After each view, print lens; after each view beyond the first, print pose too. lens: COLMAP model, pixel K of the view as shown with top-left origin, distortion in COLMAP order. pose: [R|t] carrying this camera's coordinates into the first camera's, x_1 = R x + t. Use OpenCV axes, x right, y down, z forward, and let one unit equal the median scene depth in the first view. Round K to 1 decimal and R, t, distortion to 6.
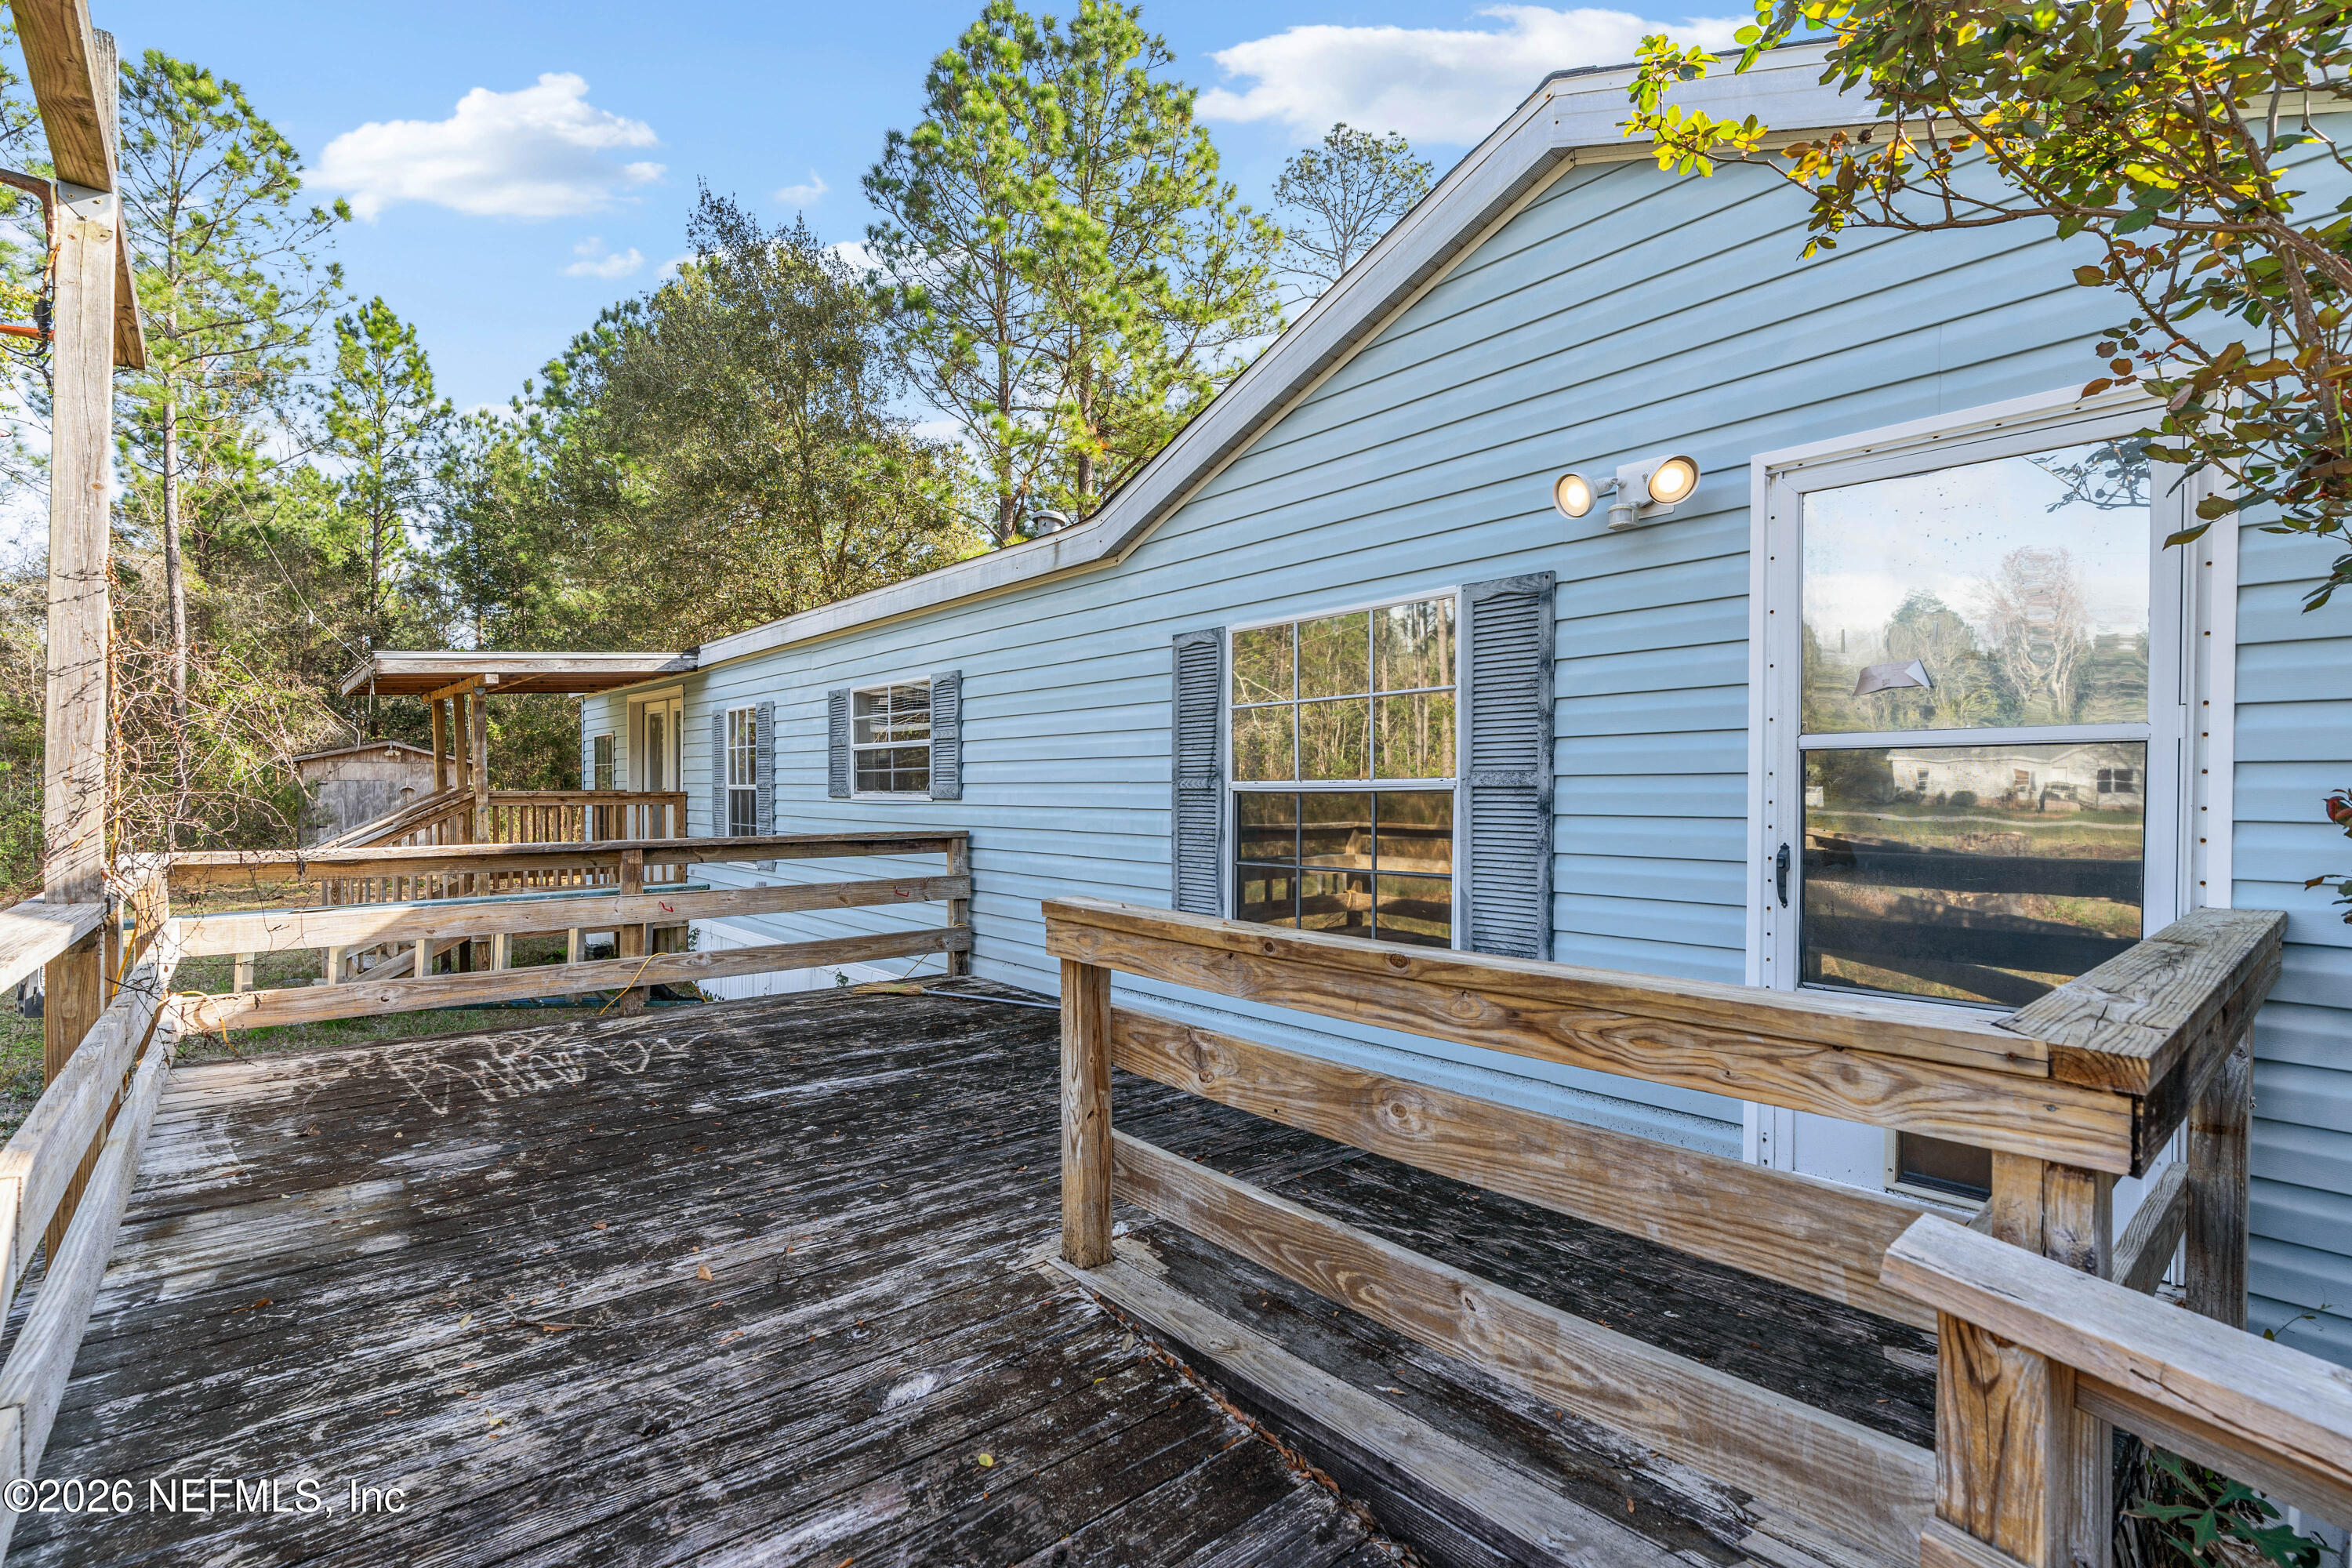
lens RADIAL K [[1075.1, 0, 1174.7], [0, 1075.1, 769.3], [0, 0, 1]] dist [-0.003998, 0.000371]
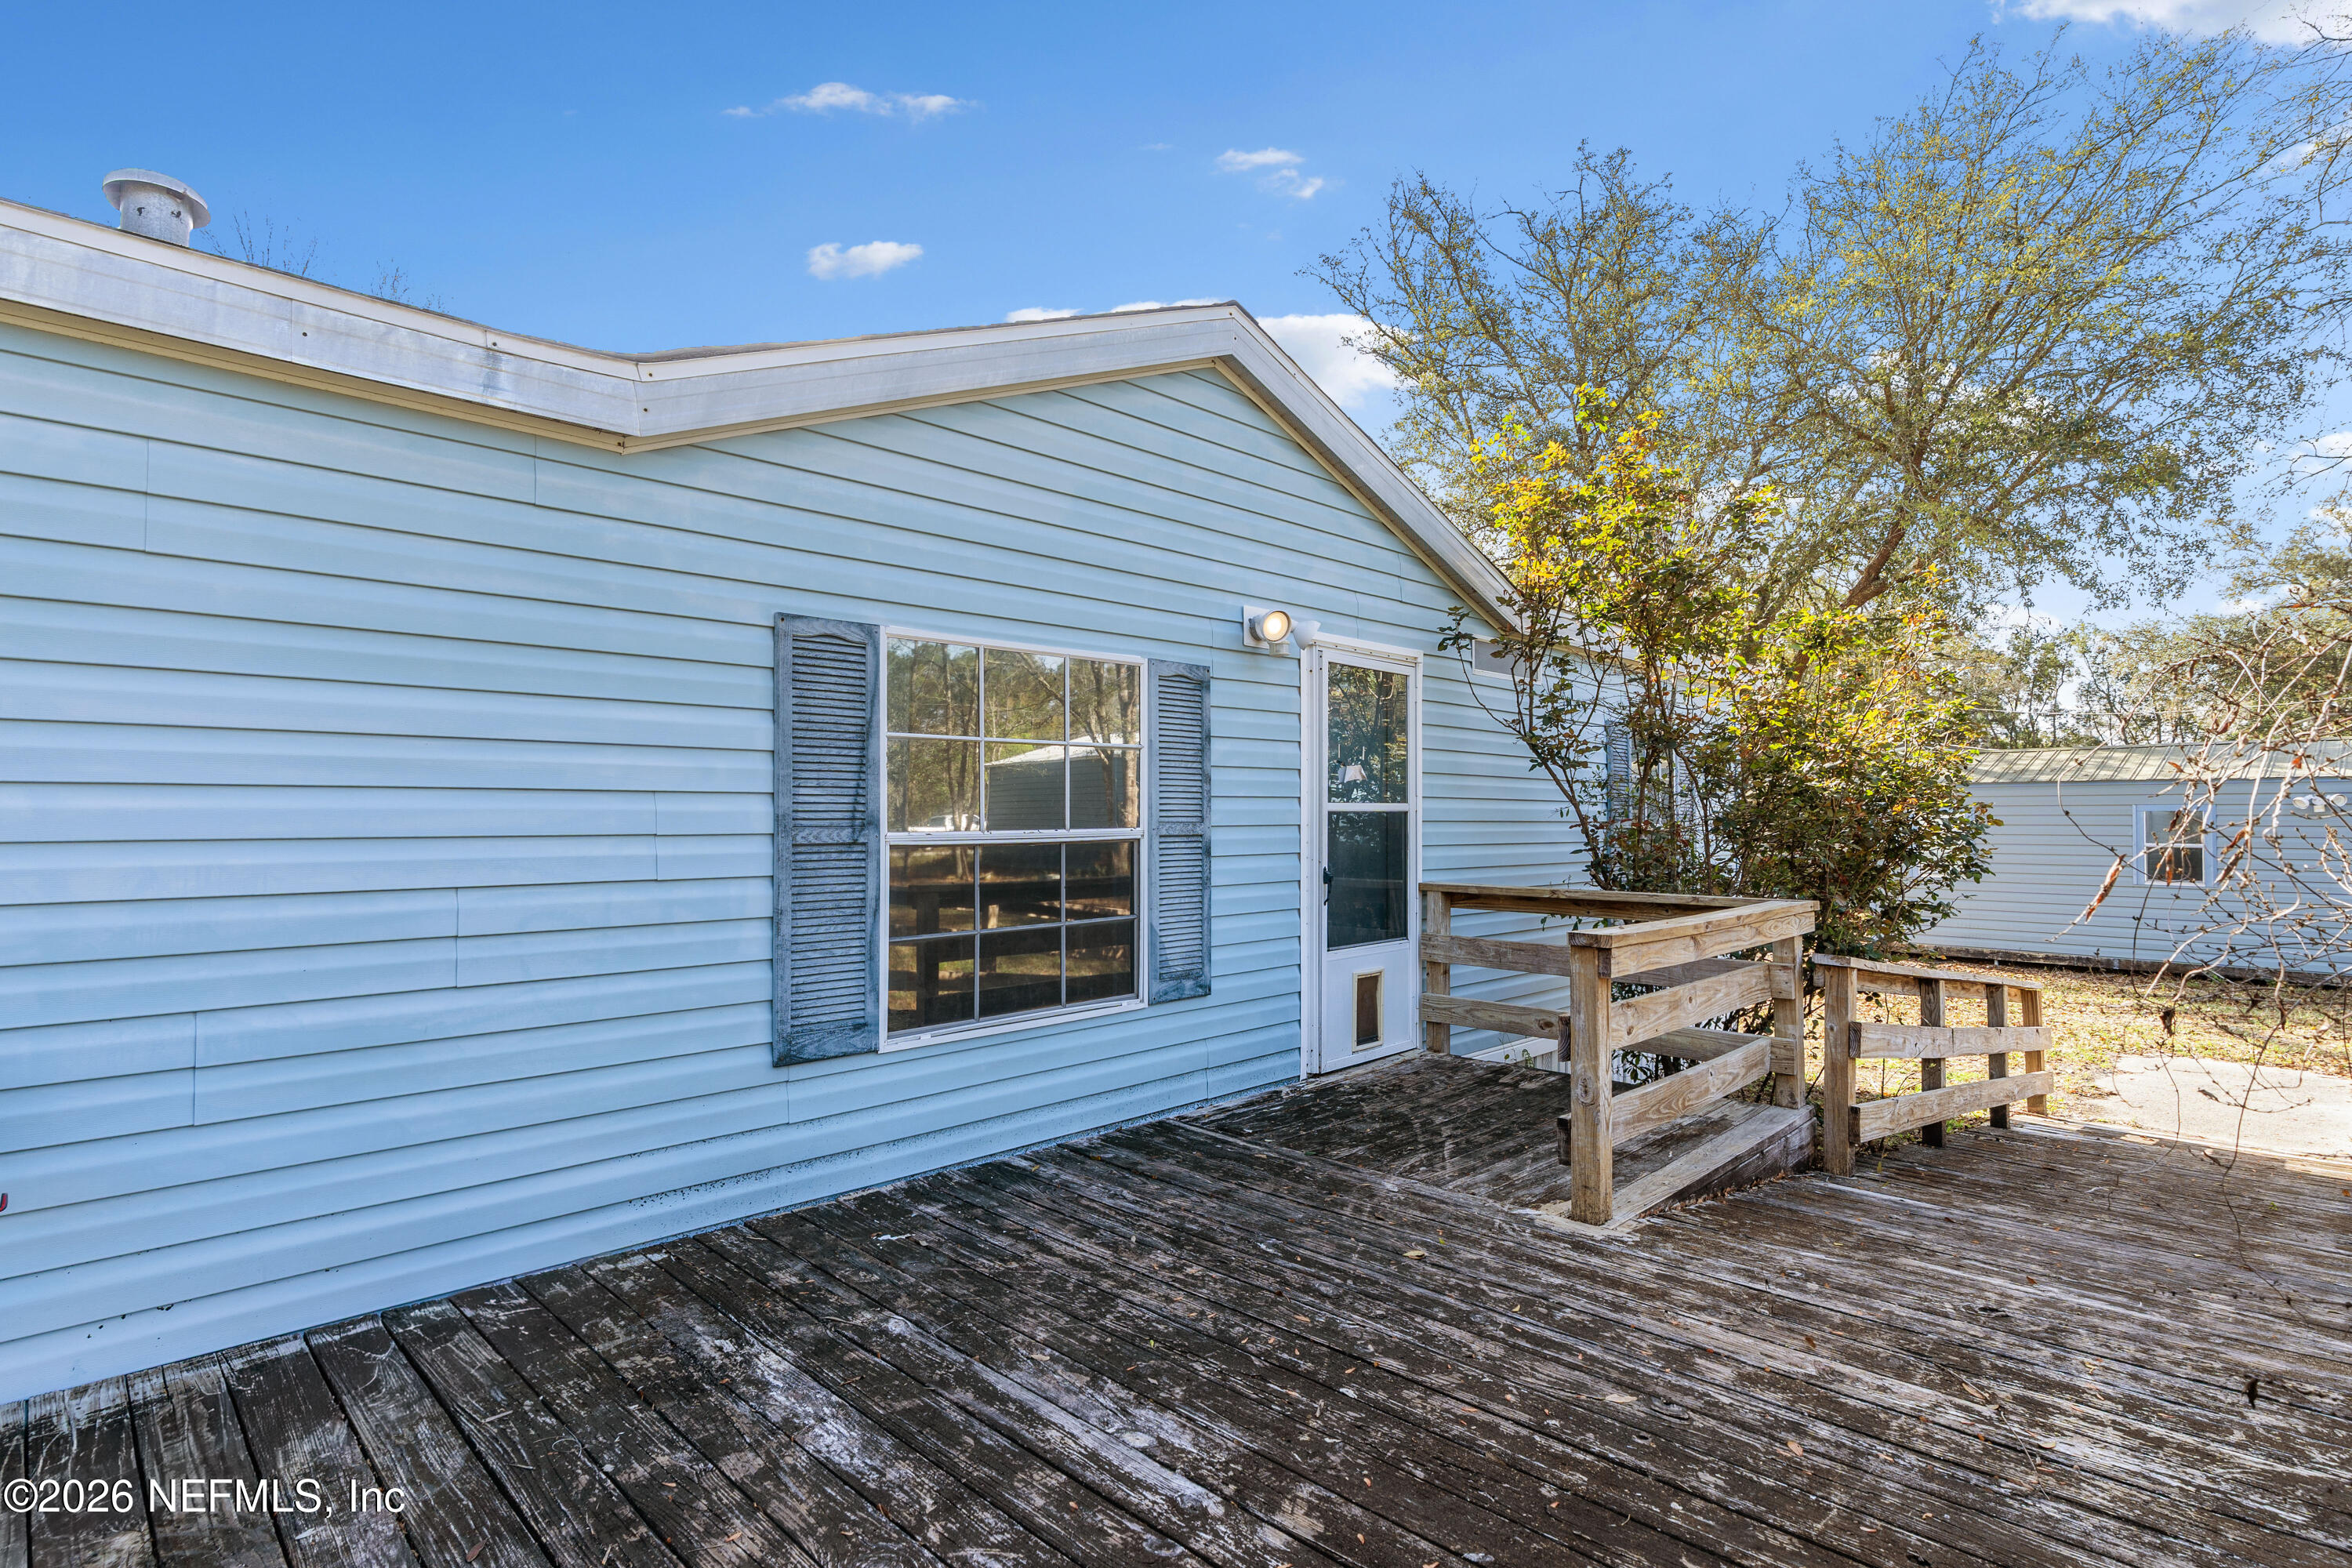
lens RADIAL K [[1135.7, 0, 1167.0], [0, 1135.7, 751.0], [0, 0, 1]] dist [-0.006279, 0.000862]
pose [[-0.061337, 0.057427, 0.996464, -0.884777], [-0.015988, 0.998159, -0.058509, -0.002666], [-0.997989, -0.019520, -0.060306, 1.000382]]
